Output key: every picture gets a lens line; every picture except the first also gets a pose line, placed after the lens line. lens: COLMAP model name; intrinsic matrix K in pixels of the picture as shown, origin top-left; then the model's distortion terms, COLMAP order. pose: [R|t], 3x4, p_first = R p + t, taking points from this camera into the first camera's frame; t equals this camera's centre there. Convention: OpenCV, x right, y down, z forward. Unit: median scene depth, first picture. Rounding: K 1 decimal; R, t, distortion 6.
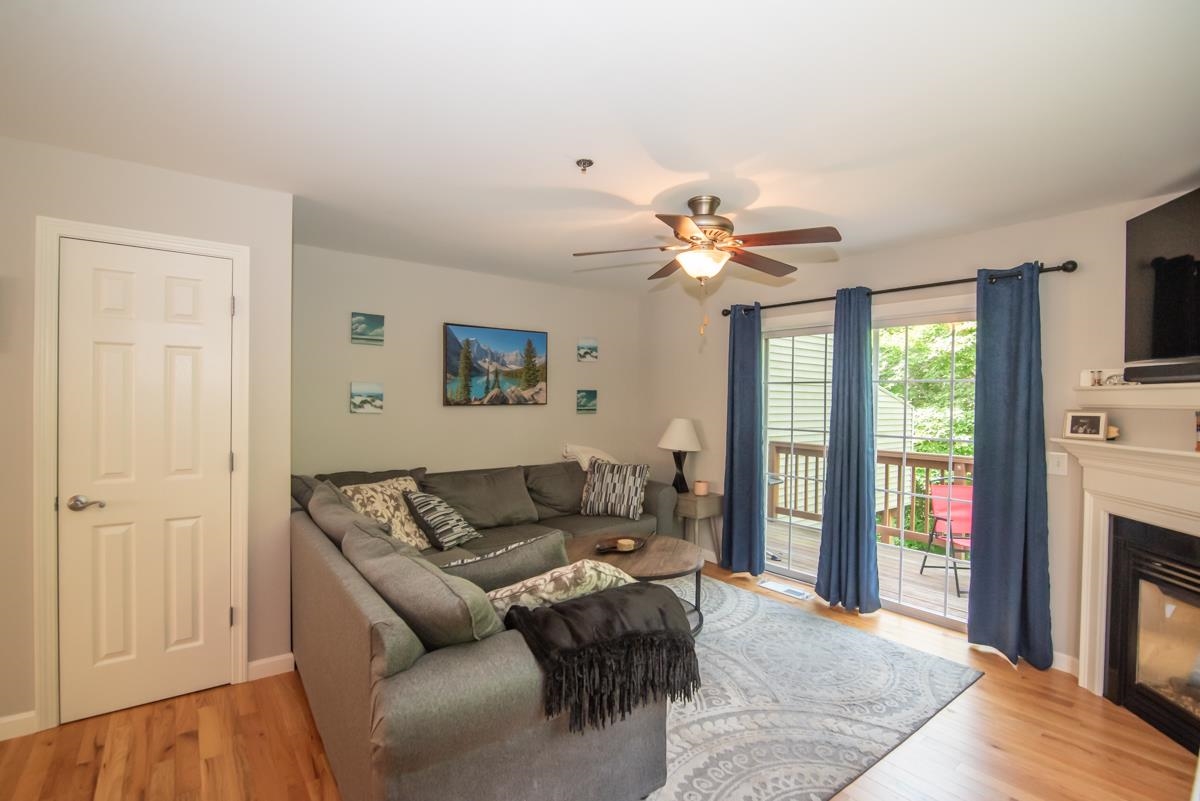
lens RADIAL K [[550.9, 0, 599.0], [0, 550.9, 403.6], [0, 0, 1]] dist [-0.020002, 0.001187]
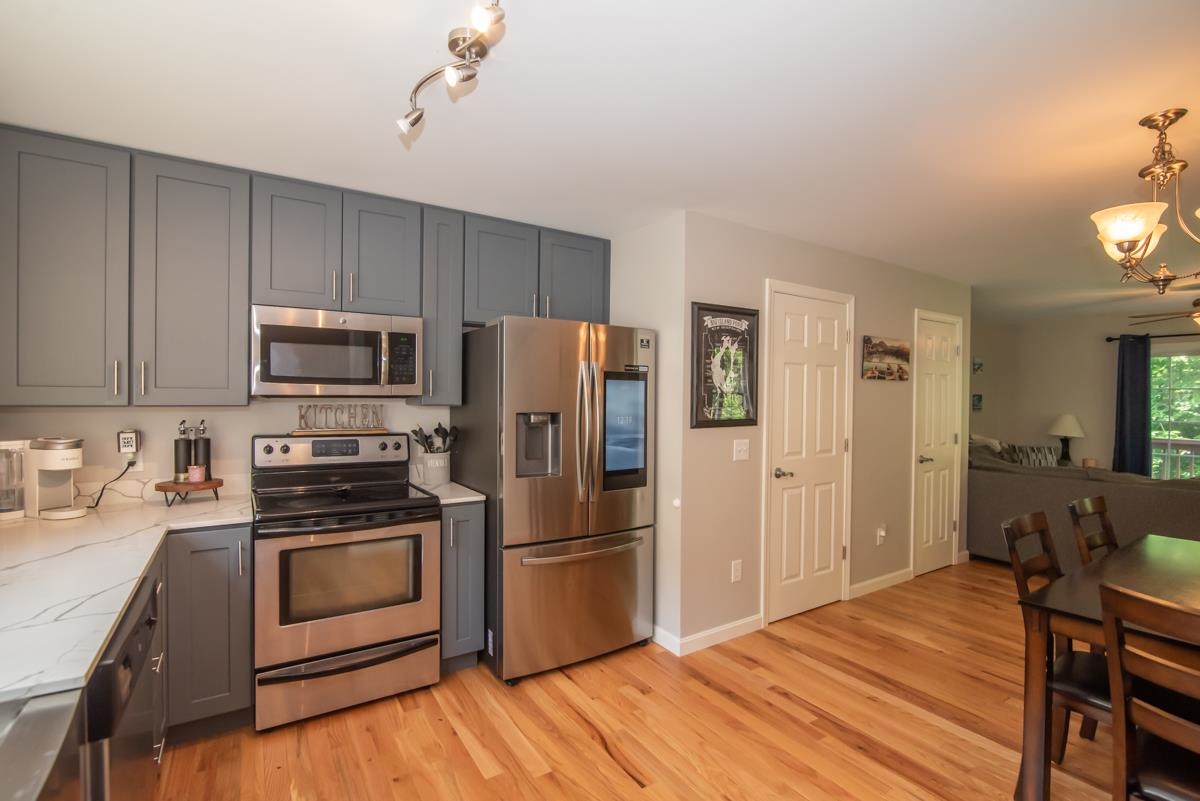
lens RADIAL K [[550.9, 0, 599.0], [0, 550.9, 403.6], [0, 0, 1]] dist [-0.020002, 0.001187]
pose [[0.996409, -0.006203, -0.084442, -1.033651], [0.006228, 0.999981, 0.000031, -0.008921], [0.084440, -0.000556, 0.996428, -0.535365]]
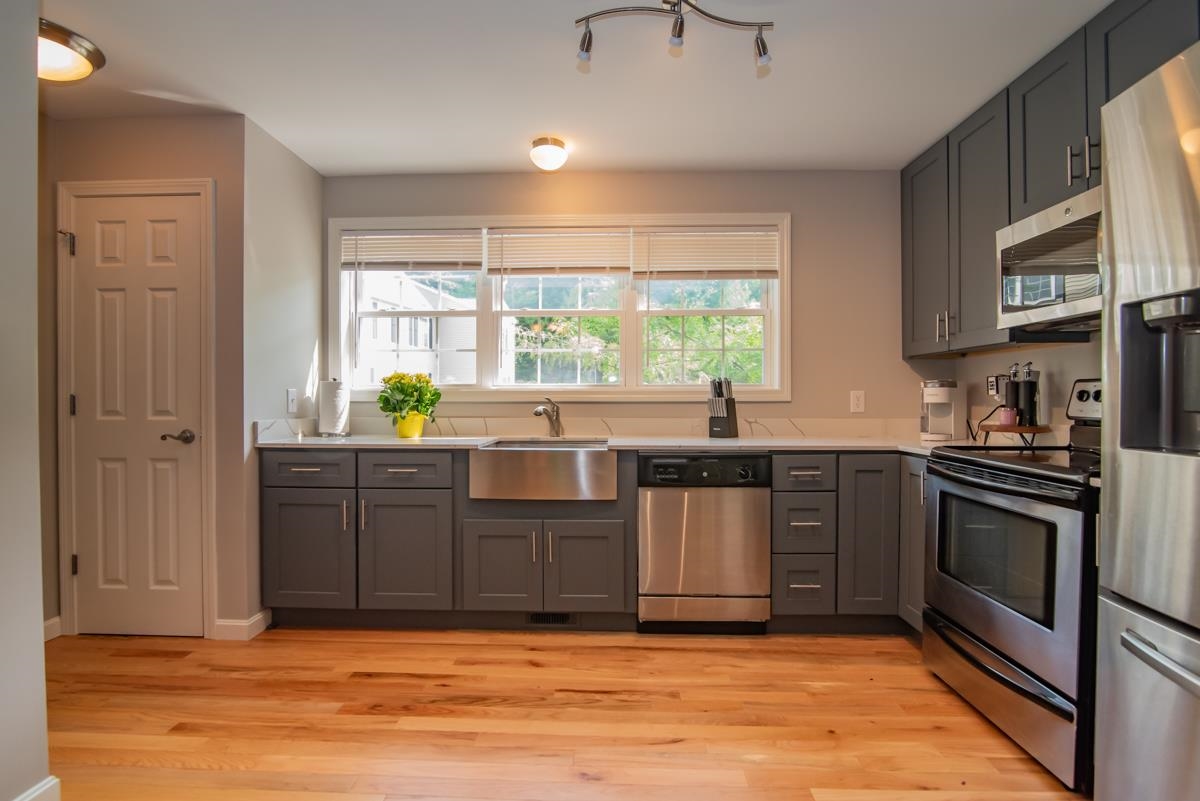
lens RADIAL K [[558.2, 0, 598.2], [0, 558.2, 402.5], [0, 0, 1]] dist [-0.020403, 0.000436]
pose [[-0.638634, -0.009923, -0.769447, -0.794925], [-0.018638, 0.999823, 0.002576, 0.054737], [0.769285, 0.015987, -0.638705, 0.042621]]
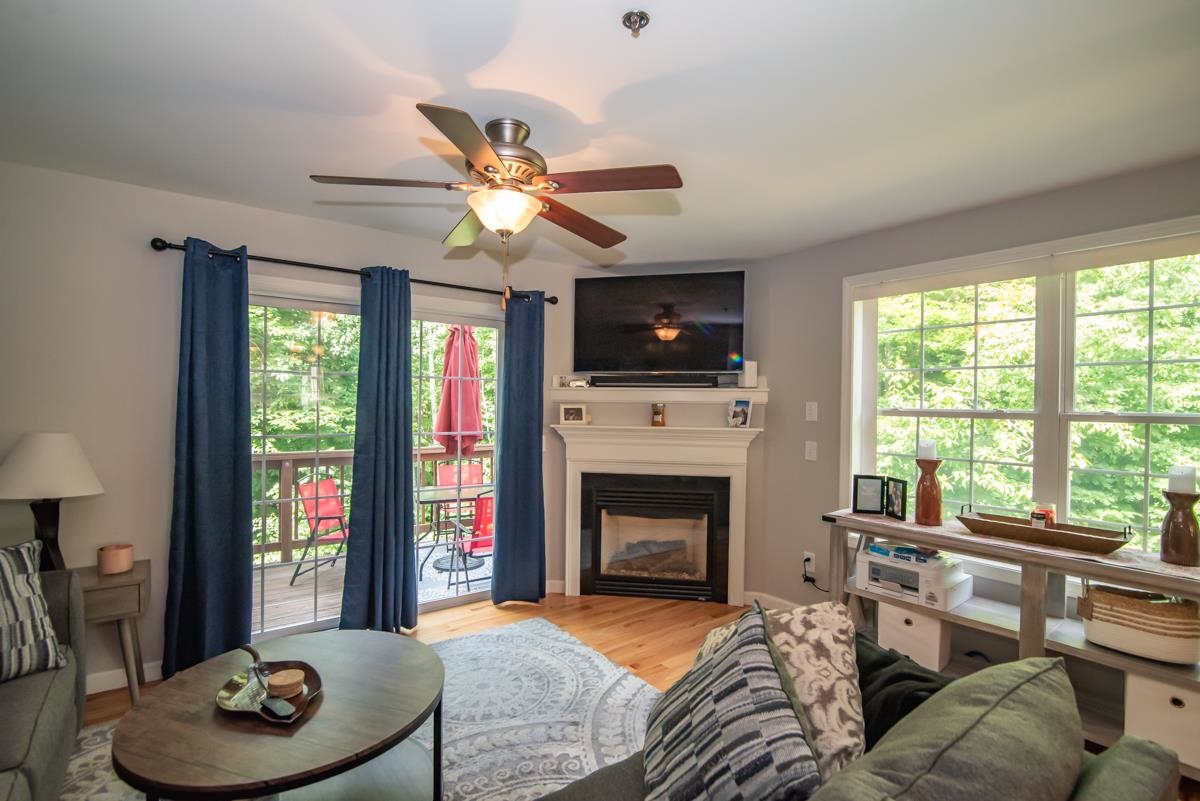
lens RADIAL K [[550.9, 0, 599.0], [0, 550.9, 403.6], [0, 0, 1]] dist [-0.020002, 0.001187]
pose [[0.023191, -0.018366, 0.999562, -0.357931], [-0.002486, 0.999827, 0.018429, -0.010144], [-0.999728, -0.002912, 0.023141, 0.562246]]
